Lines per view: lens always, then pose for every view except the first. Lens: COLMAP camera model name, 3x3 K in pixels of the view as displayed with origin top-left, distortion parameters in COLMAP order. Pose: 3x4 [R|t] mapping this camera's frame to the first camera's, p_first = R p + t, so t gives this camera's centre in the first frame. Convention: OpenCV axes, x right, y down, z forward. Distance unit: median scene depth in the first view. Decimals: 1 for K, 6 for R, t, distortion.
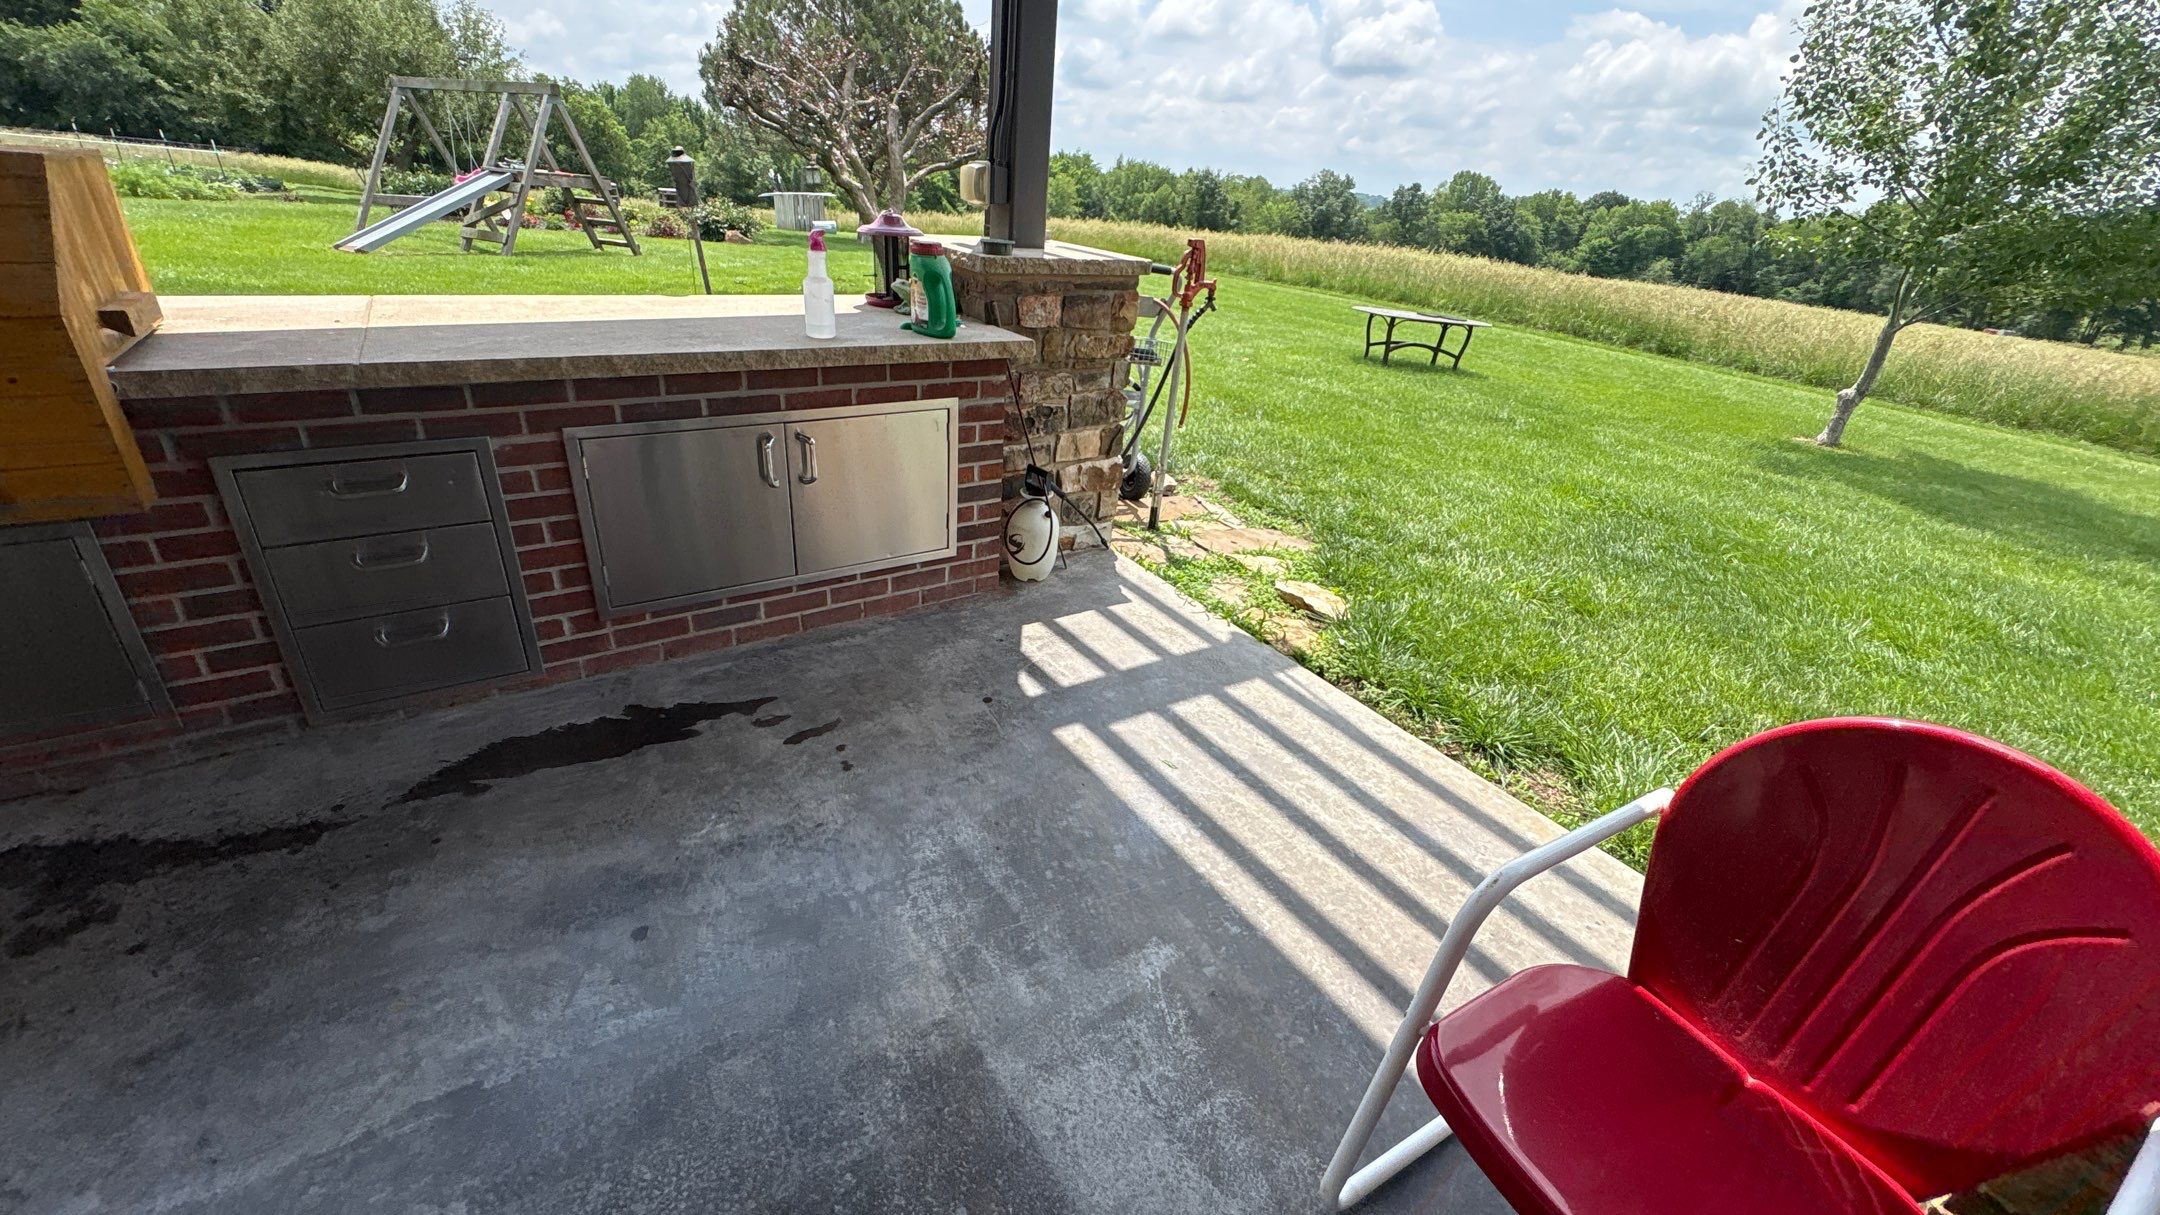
lens RADIAL K [[863.1, 0, 1077.7], [0, 863.1, 602.8], [0, 0, 1]] dist [0.000485, -0.000149]
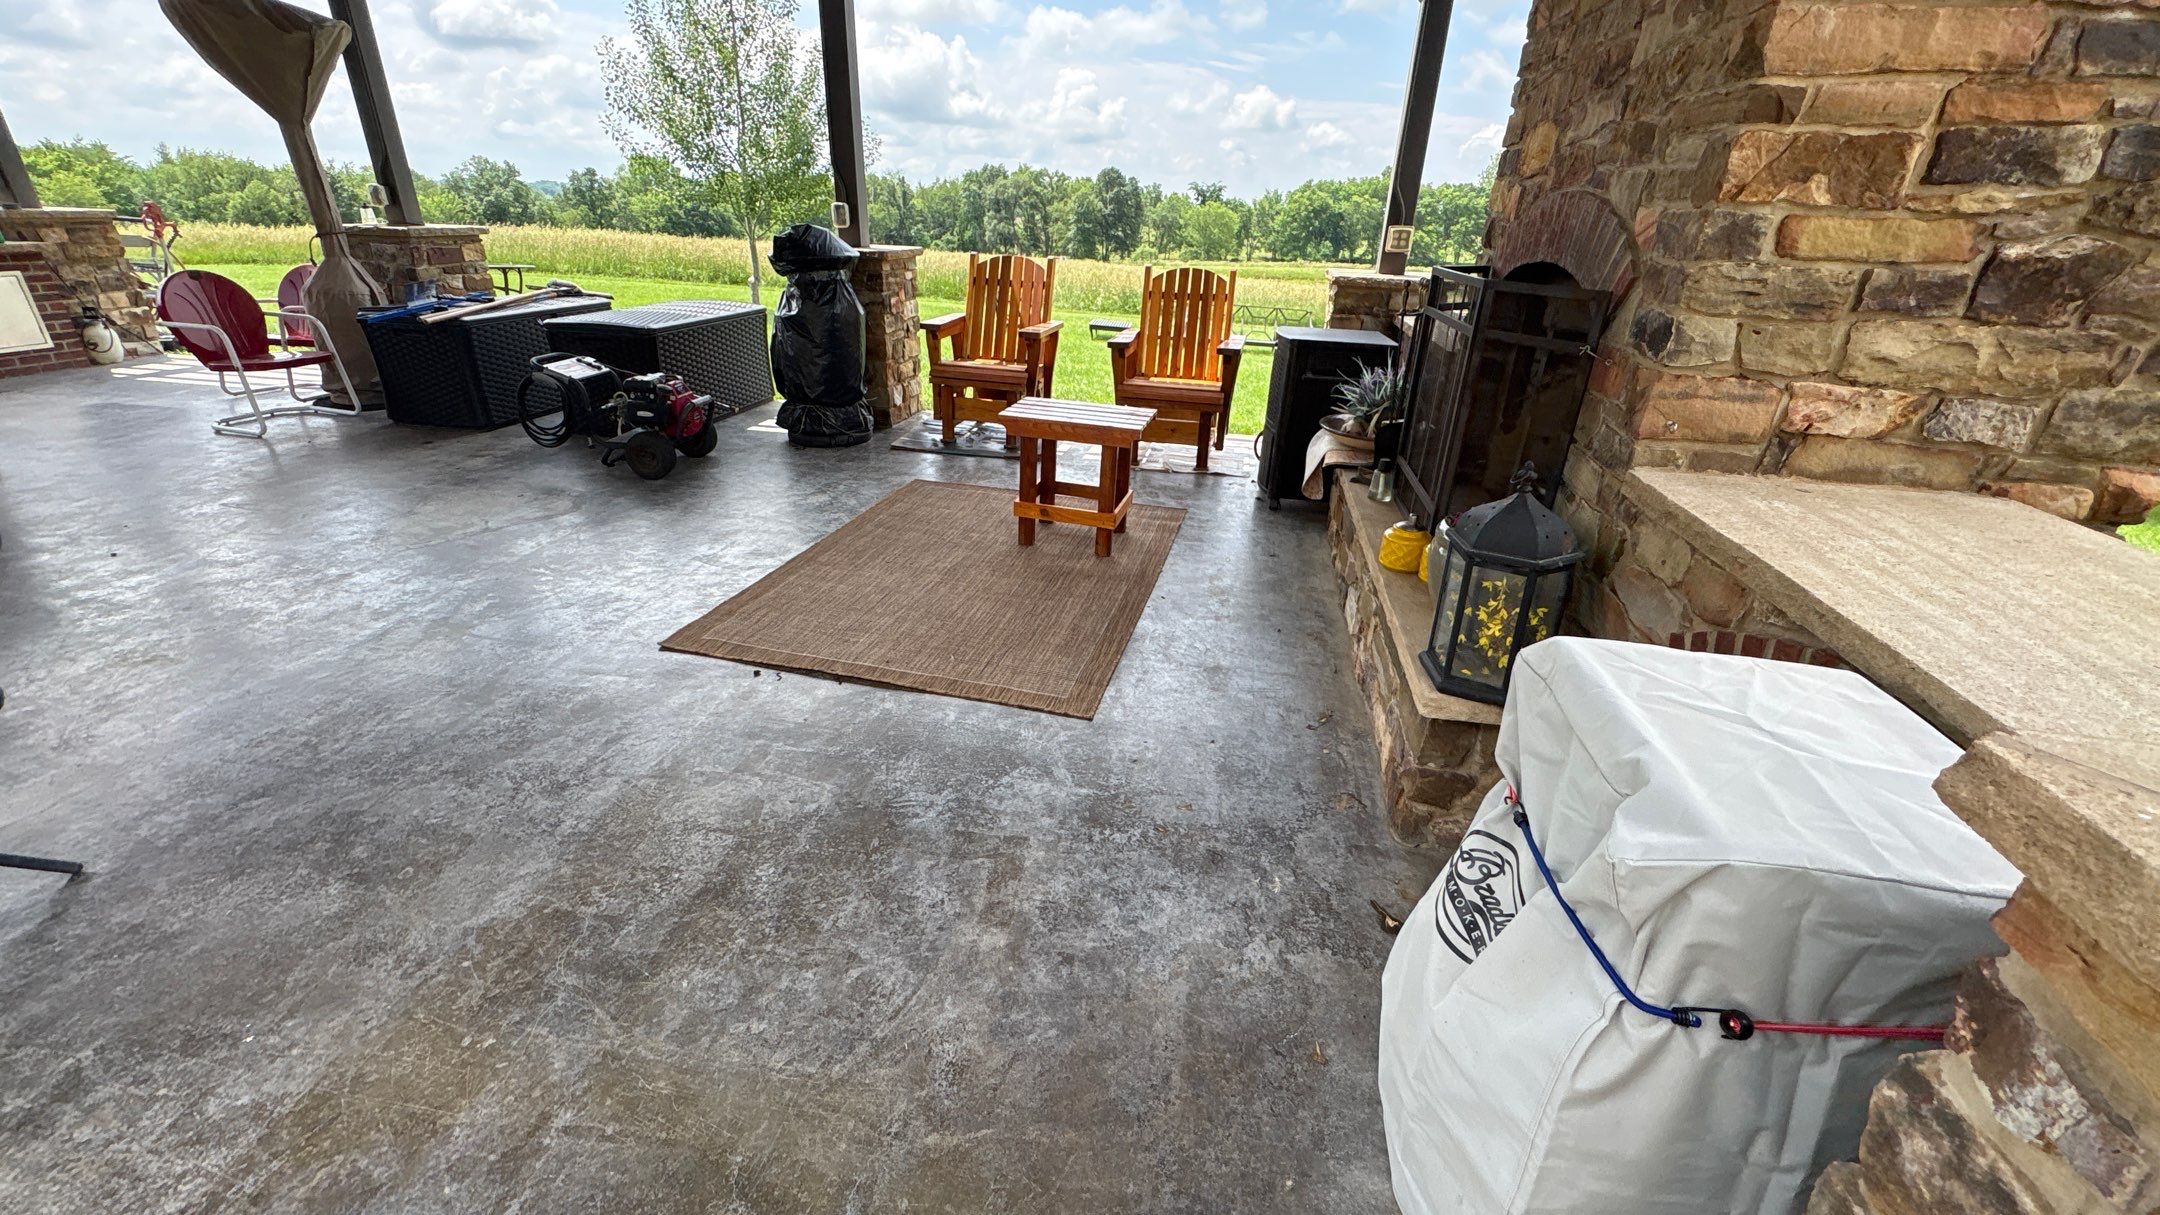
lens RADIAL K [[863.1, 0, 1080.2], [0, 863.1, 602.1], [0, 0, 1]] dist [0.000485, -0.000149]
pose [[0.699820, -0.348578, 0.623495, 0.034325], [0.338686, 0.930422, 0.140026, 0.424433], [-0.628923, 0.113176, 0.769186, -0.854777]]
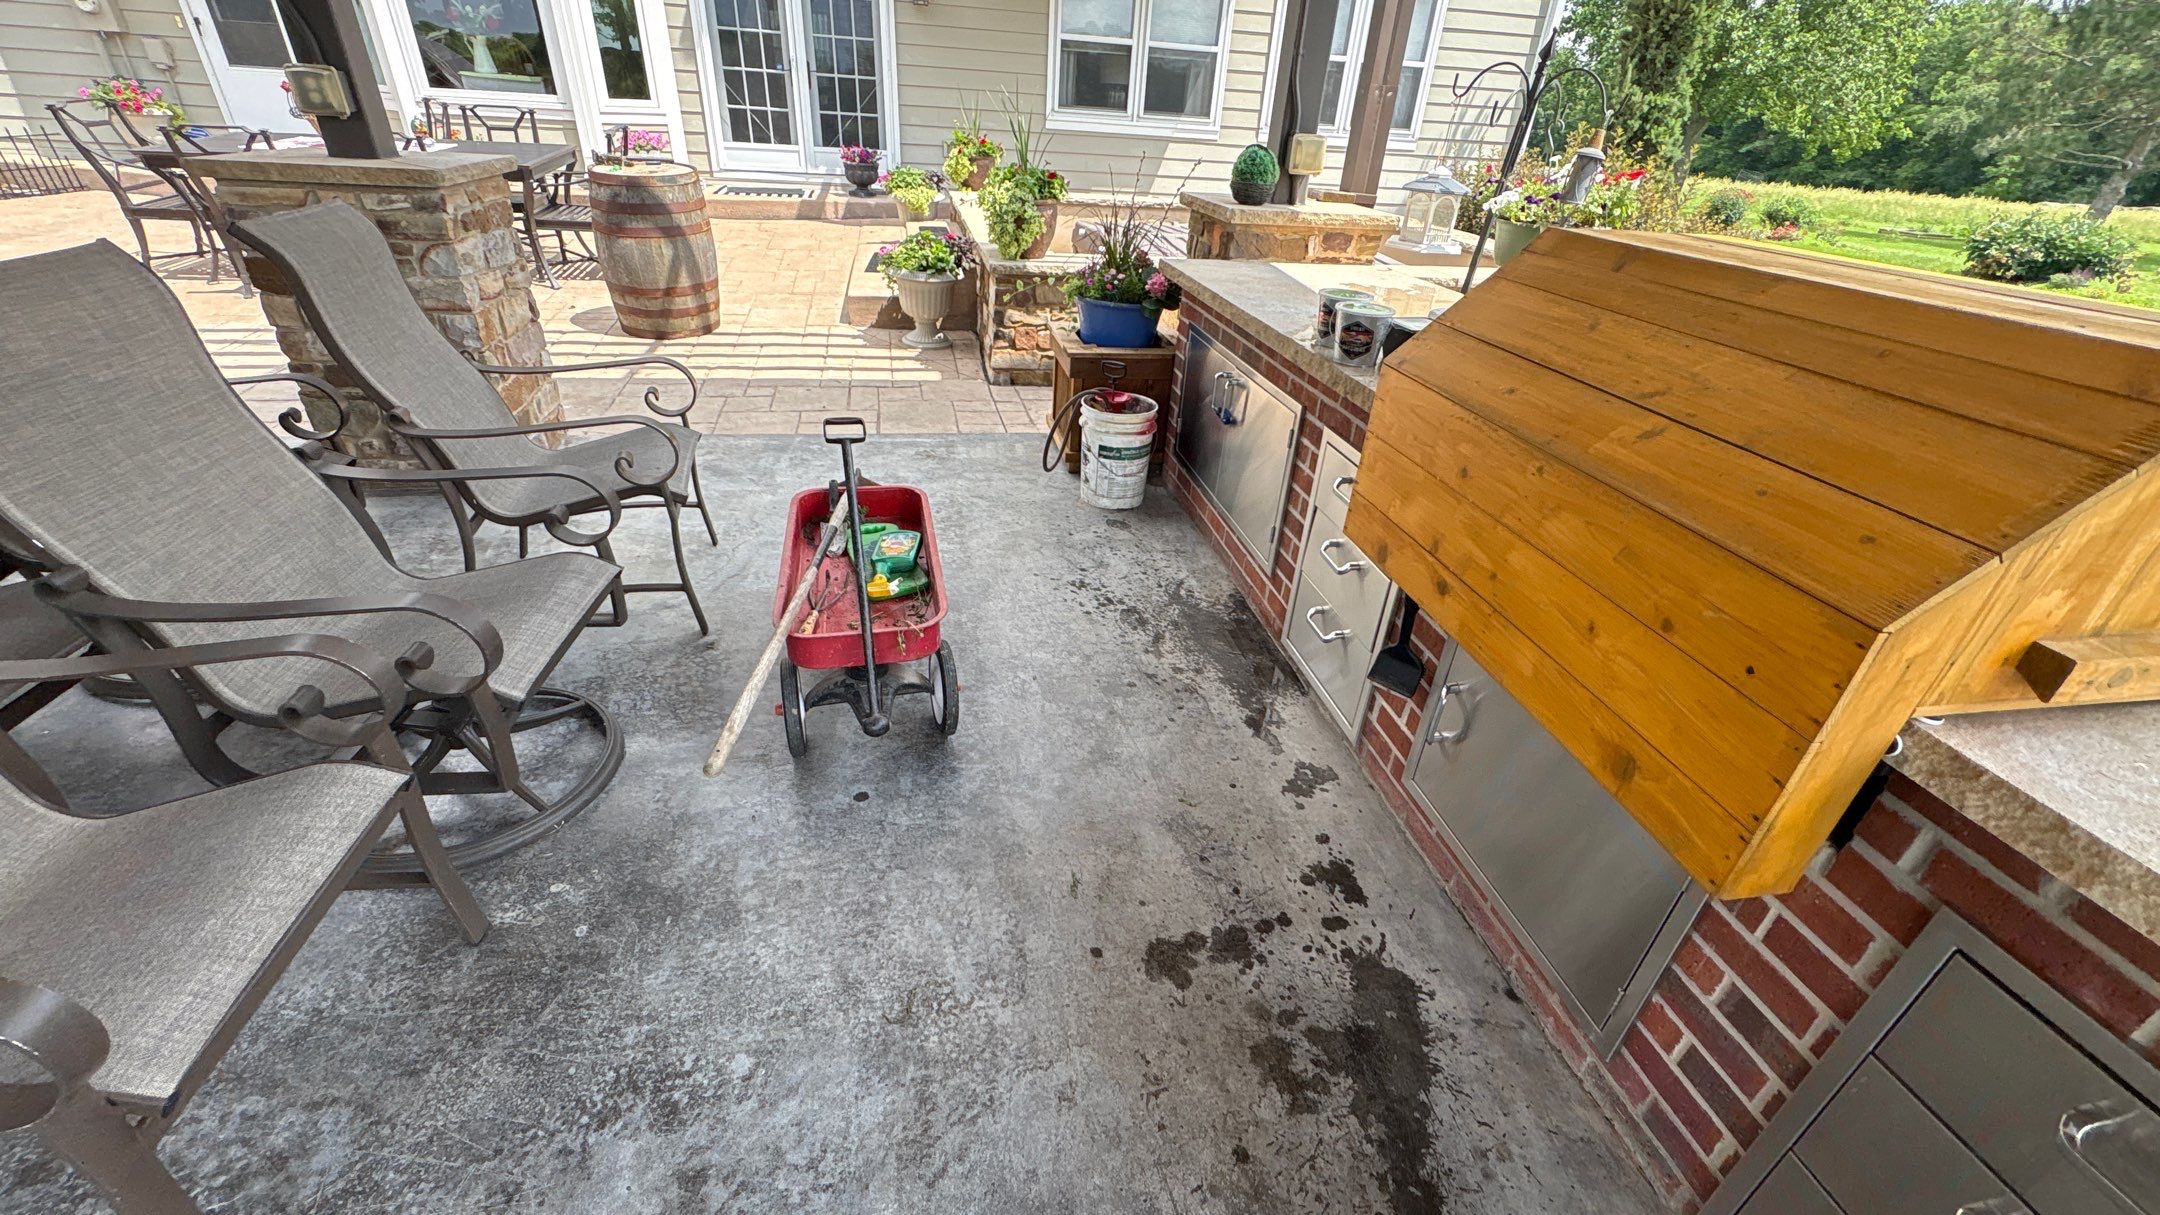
lens RADIAL K [[863.1, 0, 1080.2], [0, 863.1, 610.5], [0, 0, 1]] dist [0.000485, -0.000149]
pose [[-0.390449, 0.374470, -0.841024, -0.099129], [-0.488043, 0.690415, 0.533987, -0.071034], [0.780617, 0.618950, -0.086814, 0.120367]]
